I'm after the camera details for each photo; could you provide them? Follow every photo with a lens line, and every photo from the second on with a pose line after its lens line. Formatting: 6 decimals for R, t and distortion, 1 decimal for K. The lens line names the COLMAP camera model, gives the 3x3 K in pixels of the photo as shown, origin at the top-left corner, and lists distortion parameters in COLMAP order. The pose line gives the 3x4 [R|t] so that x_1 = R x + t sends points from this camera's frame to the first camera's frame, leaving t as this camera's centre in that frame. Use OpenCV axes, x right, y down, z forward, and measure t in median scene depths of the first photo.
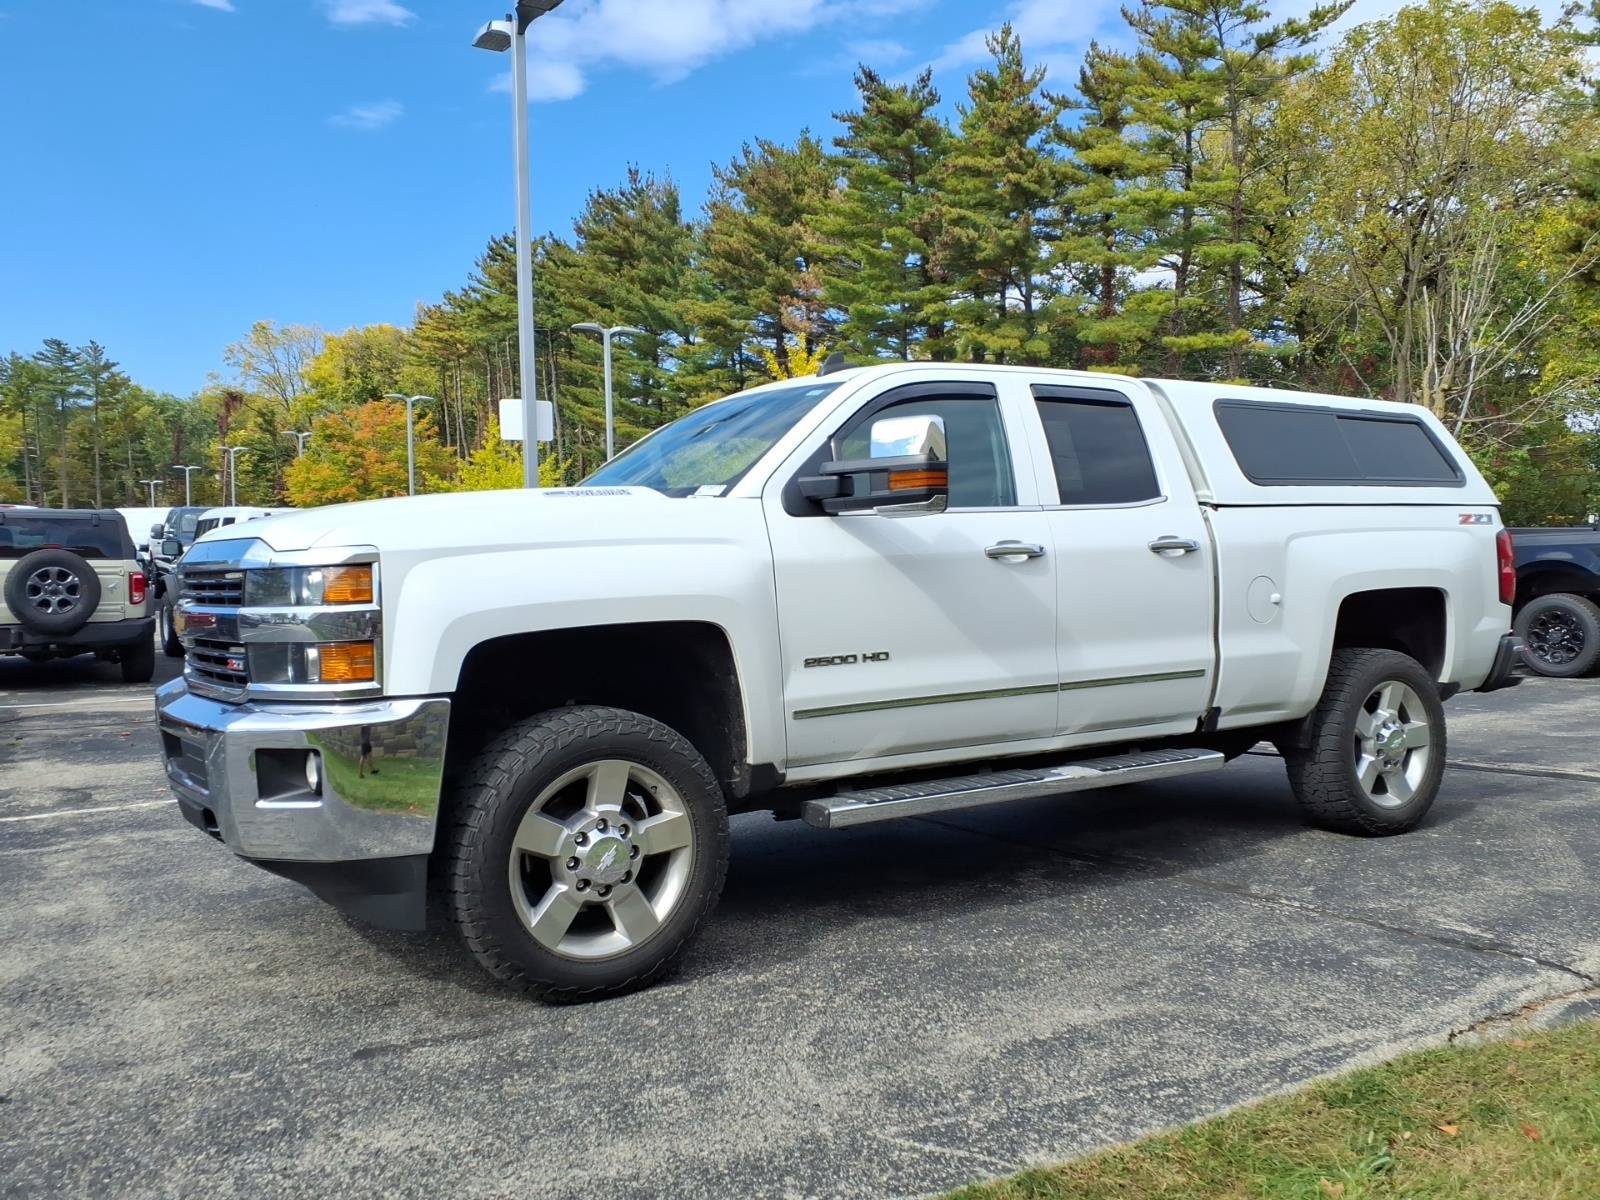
lens RADIAL K [[1274.7, 0, 800.0], [0, 1274.7, 600.0], [0, 0, 1]] dist [0.039867, -0.036078]
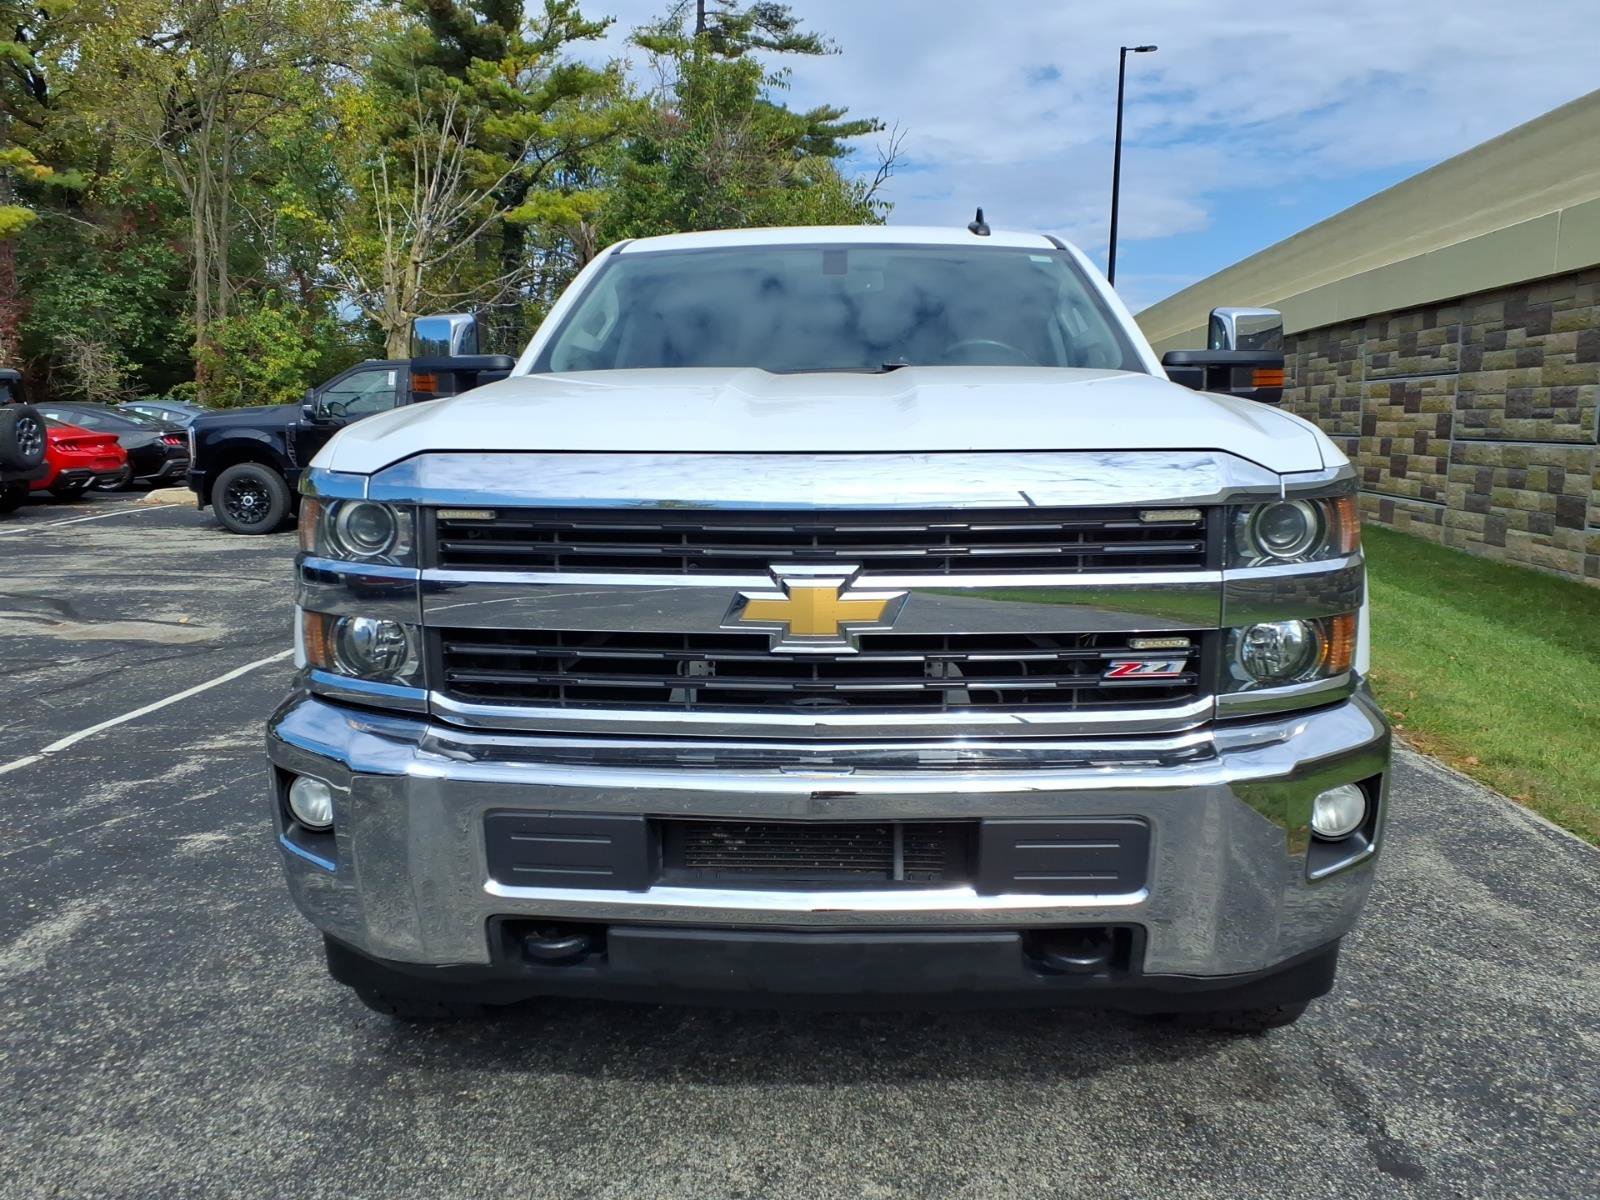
lens RADIAL K [[1277.6, 0, 804.1], [0, 1277.6, 589.4], [0, 0, 1]] dist [0.025871, -0.006049]
pose [[0.569419, -0.093652, 0.816695, -0.484275], [0.011500, 0.994300, 0.106000, -0.023277], [-0.821967, -0.050966, 0.567251, 0.389793]]
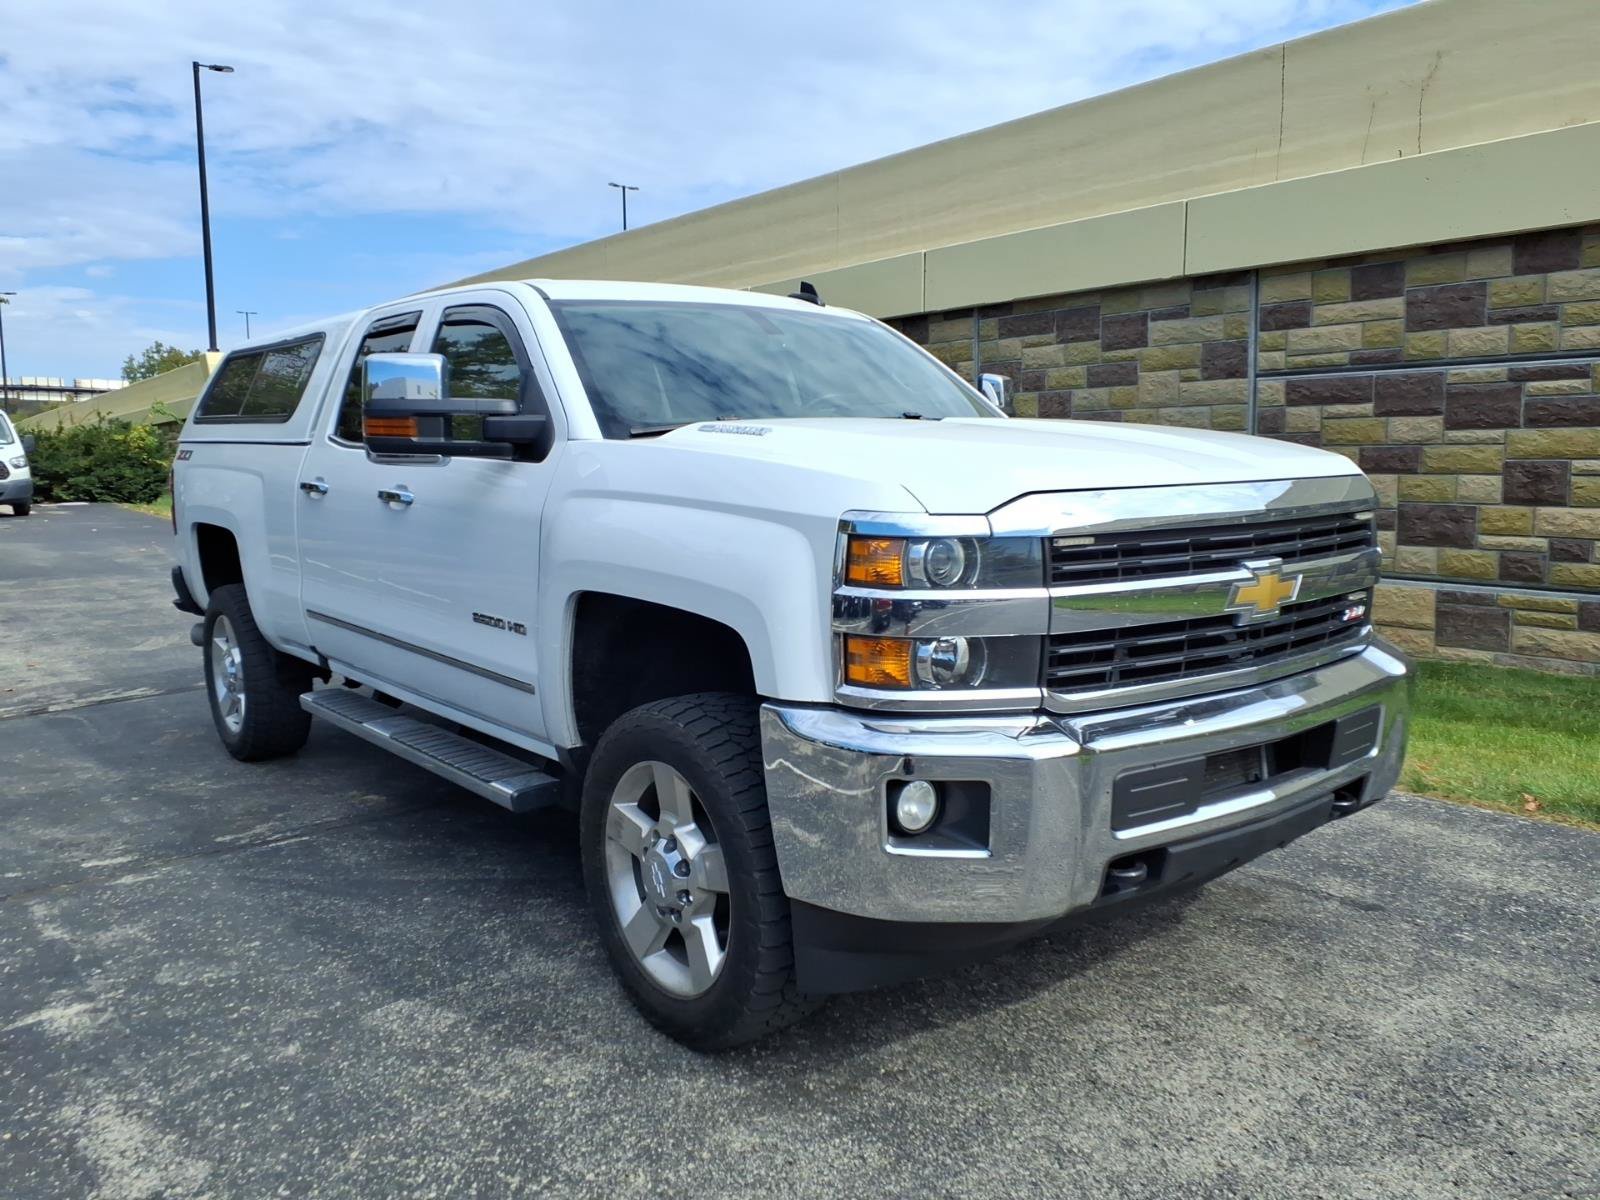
lens RADIAL K [[1274.7, 0, 800.0], [0, 1274.7, 600.0], [0, 0, 1]] dist [0.039867, -0.036078]
pose [[-0.112041, -0.102143, 0.988440, -0.633592], [0.036820, 0.993593, 0.106849, -0.034710], [-0.993021, 0.048366, -0.107563, 0.727085]]
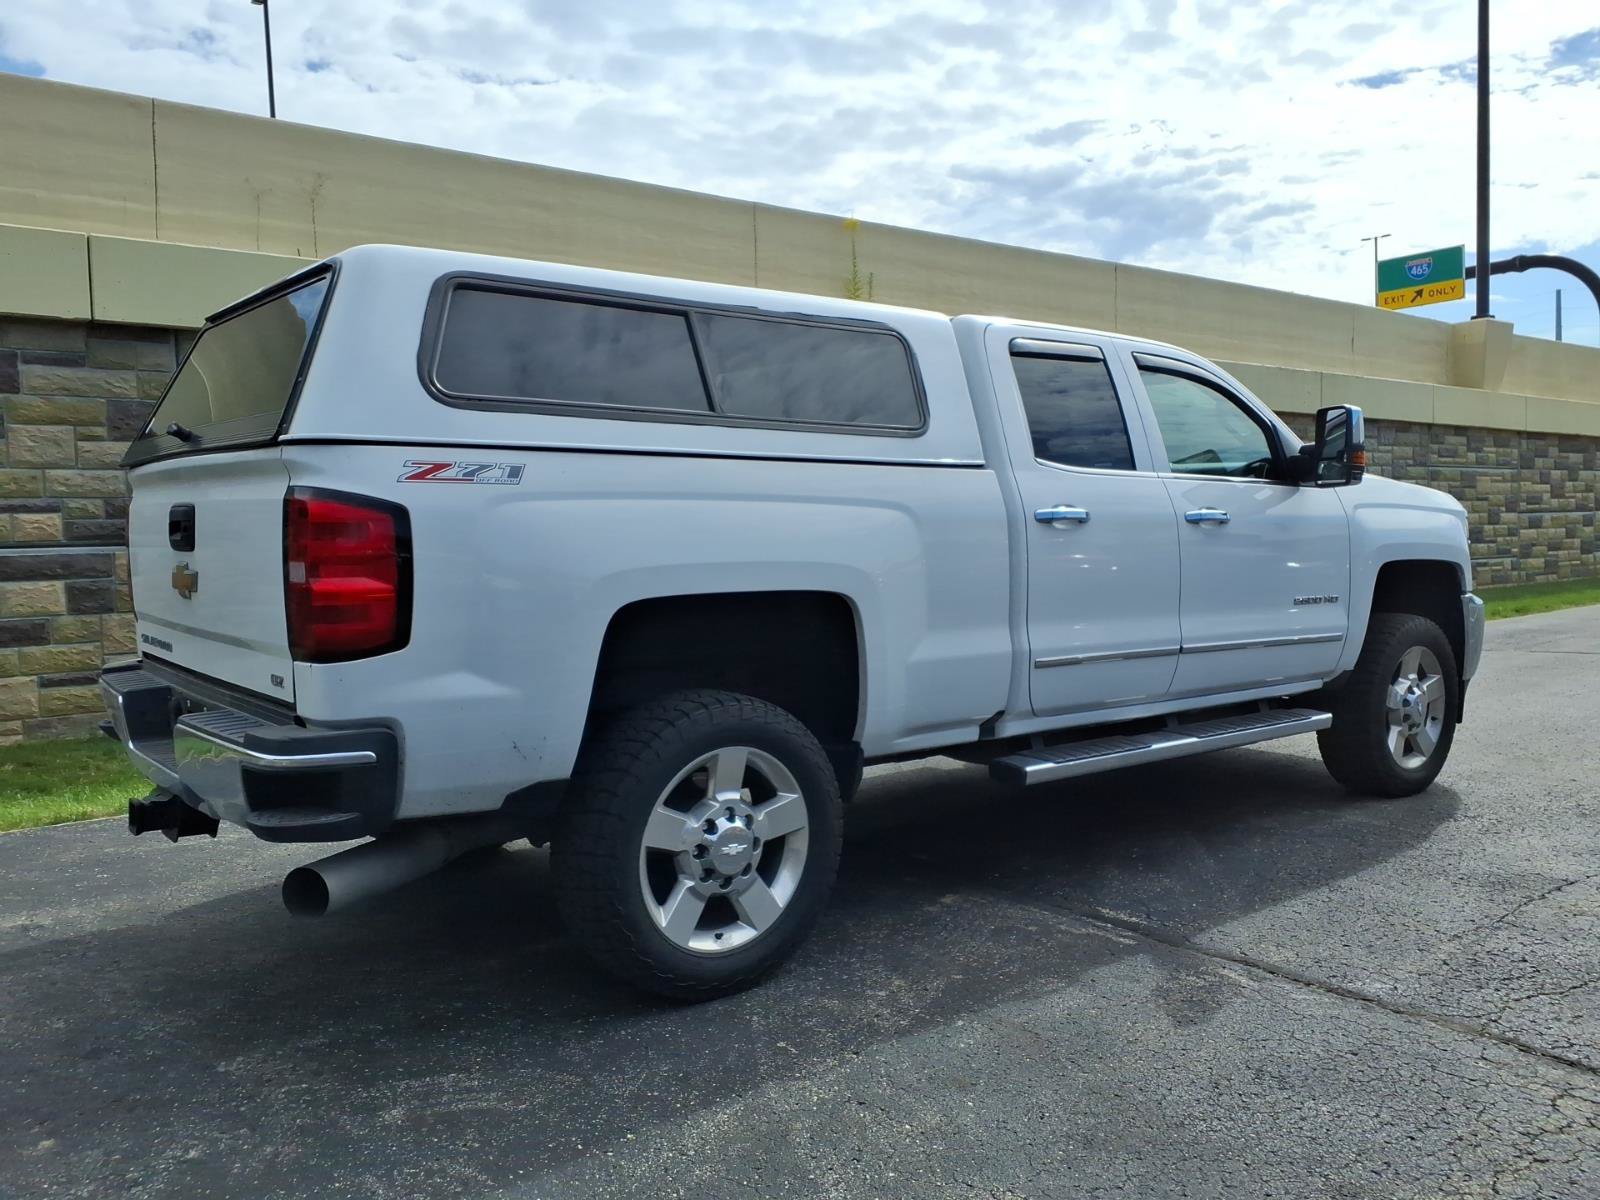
lens RADIAL K [[1286.6, 0, 805.4], [0, 1286.6, 591.1], [0, 0, 1]] dist [0.040815, -0.047768]
pose [[-0.993287, 0.034788, -0.110321, 0.232987], [0.025826, 0.996326, 0.081653, -0.048346], [0.112756, 0.078256, -0.990536, 1.474652]]
